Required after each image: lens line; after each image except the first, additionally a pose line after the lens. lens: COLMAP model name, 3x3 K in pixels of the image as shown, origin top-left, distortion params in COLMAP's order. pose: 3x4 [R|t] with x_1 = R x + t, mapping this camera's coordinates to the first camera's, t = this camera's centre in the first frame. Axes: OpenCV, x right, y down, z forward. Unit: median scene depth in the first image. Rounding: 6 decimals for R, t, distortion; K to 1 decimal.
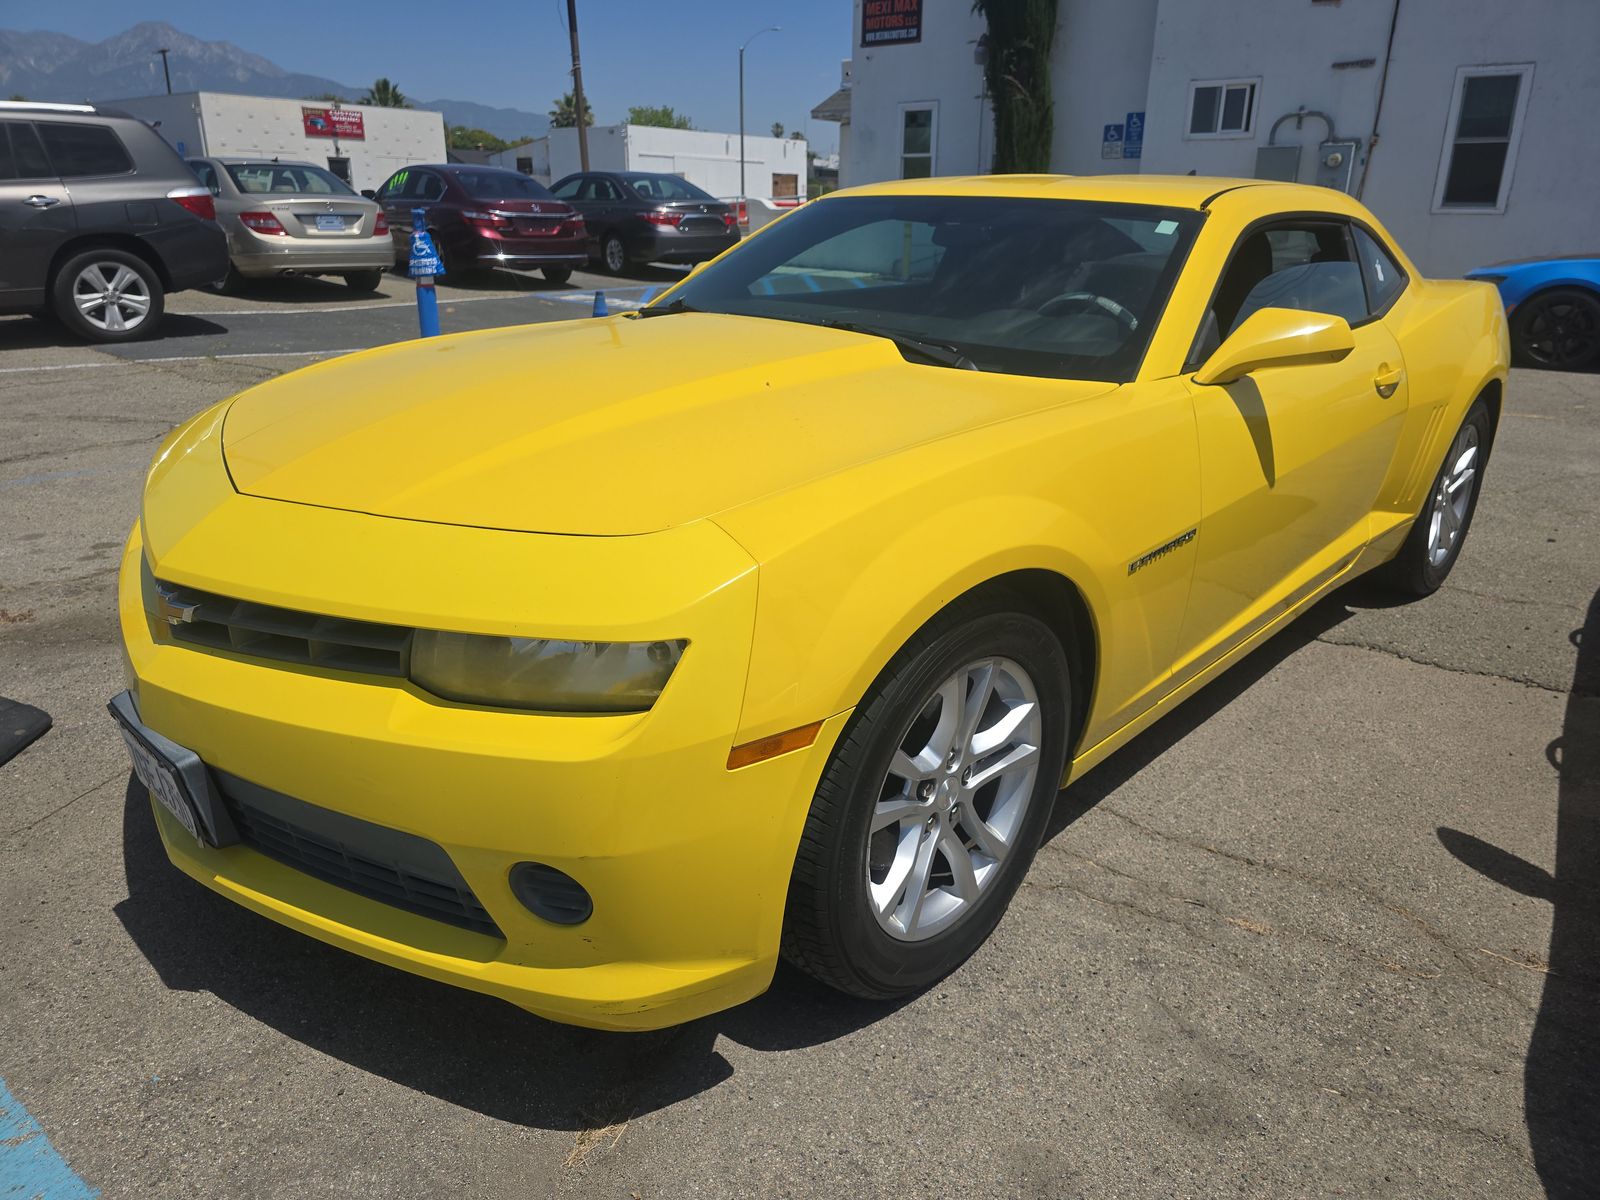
lens RADIAL K [[1121.4, 0, 805.7], [0, 1121.4, 605.1], [0, 0, 1]] dist [0.031429, -0.041179]
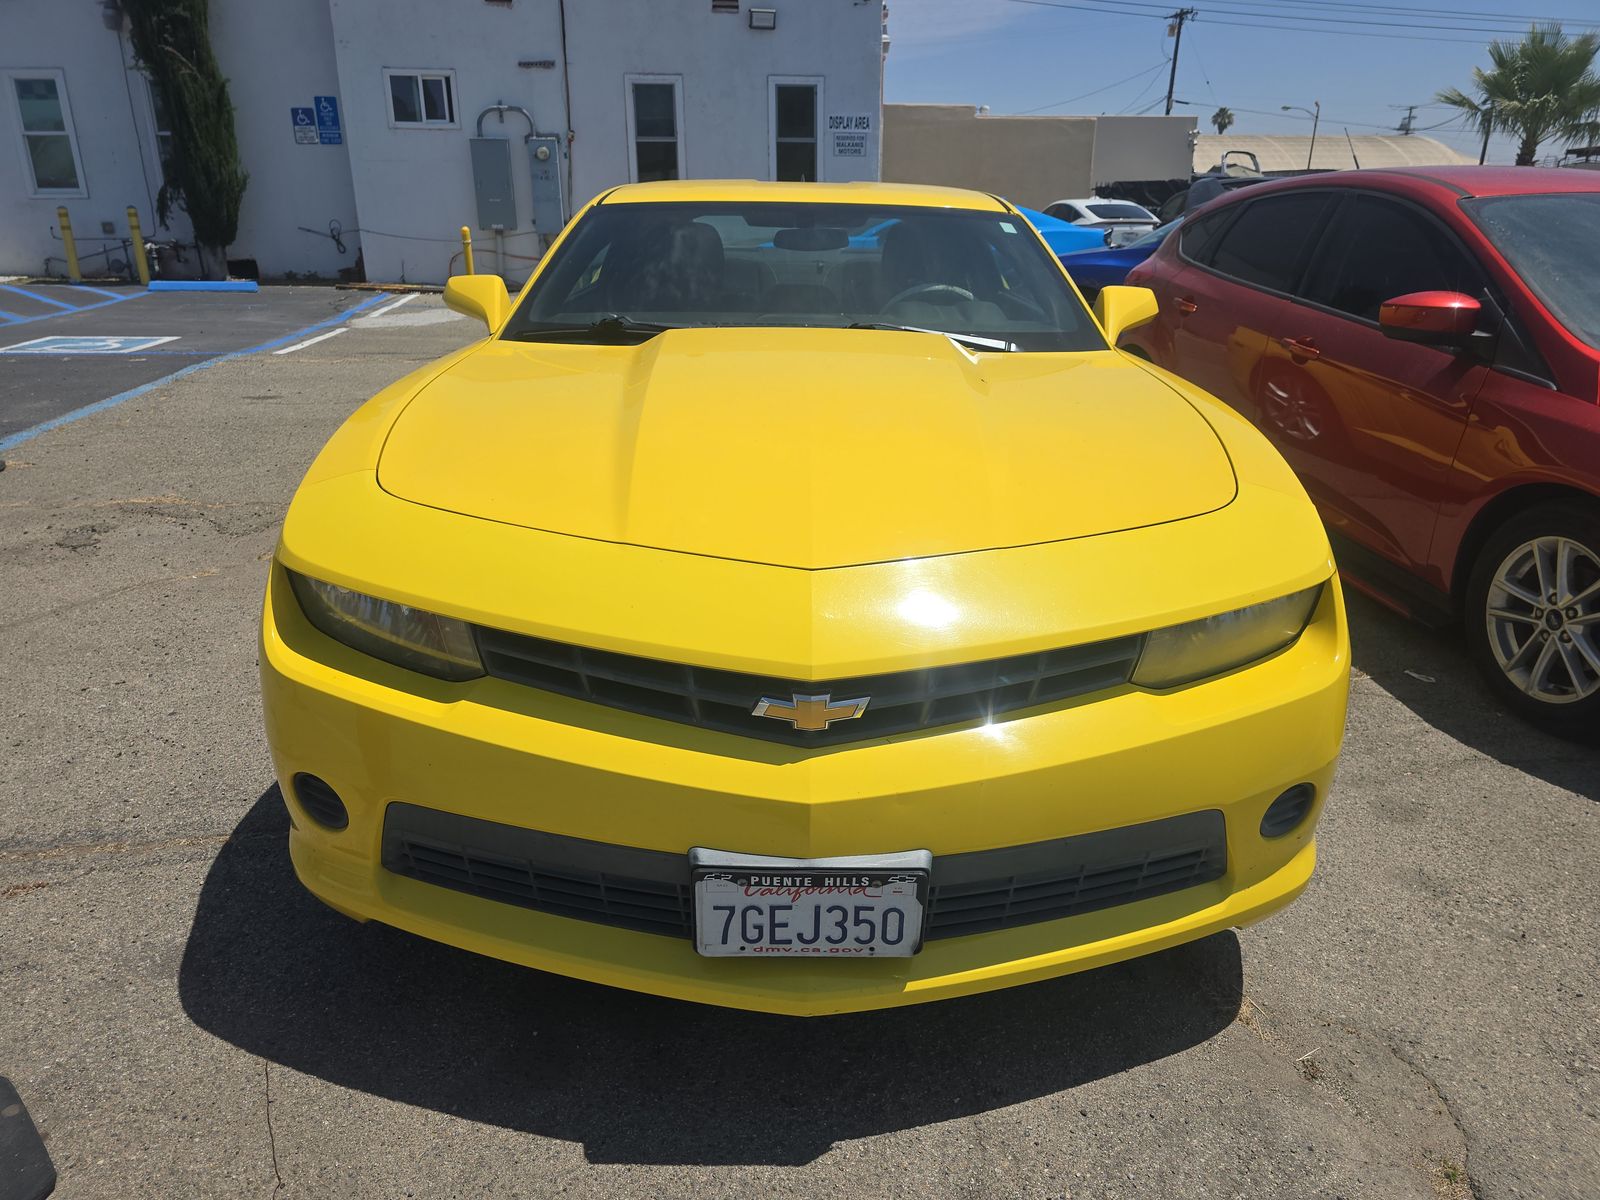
lens RADIAL K [[1121.4, 0, 805.7], [0, 1121.4, 605.1], [0, 0, 1]] dist [0.031429, -0.041179]
pose [[0.705677, -0.240782, 0.666366, -0.173716], [0.236147, 0.966640, 0.099202, -0.021155], [-0.668022, 0.087356, 0.738996, 0.065394]]
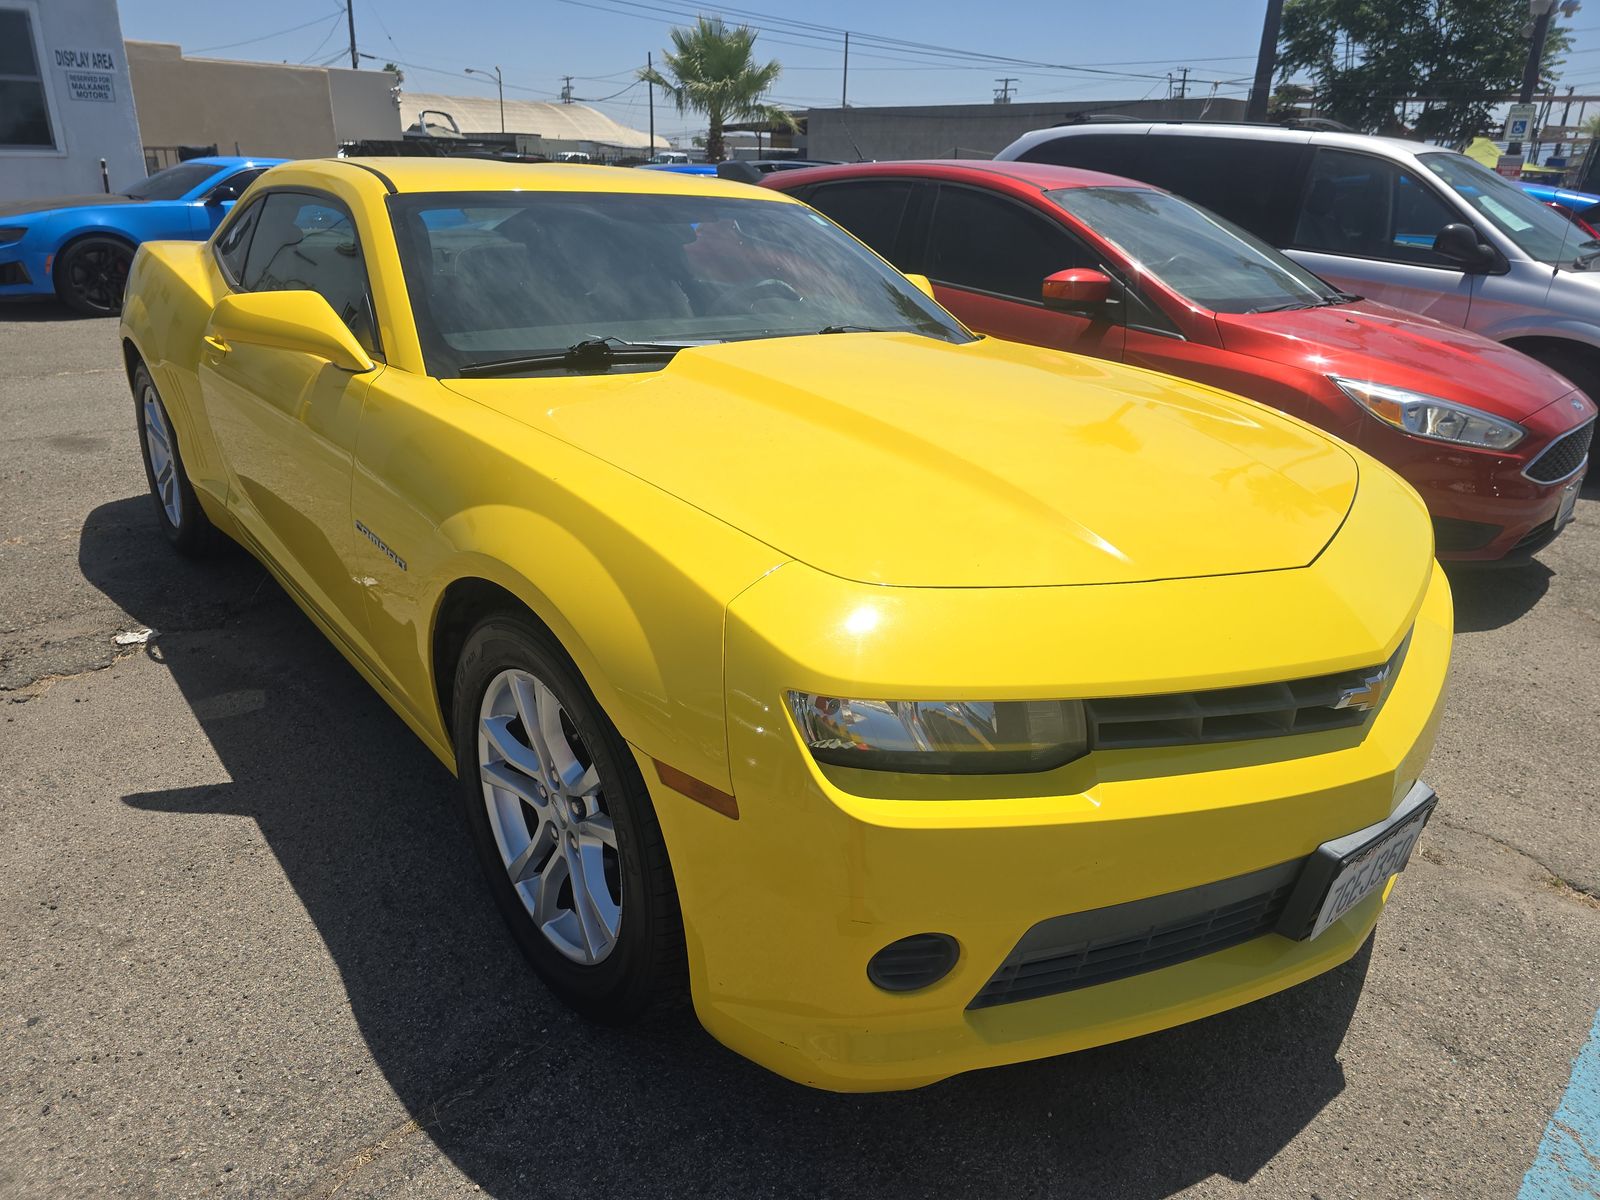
lens RADIAL K [[1075.0, 0, 878.2], [0, 1075.0, 596.3], [0, 0, 1]] dist [0.056167, -0.046500]
pose [[0.087433, -0.361584, 0.928231, -0.220904], [0.309236, 0.895618, 0.319752, -0.070884], [-0.946958, 0.259085, 0.190122, 0.189912]]
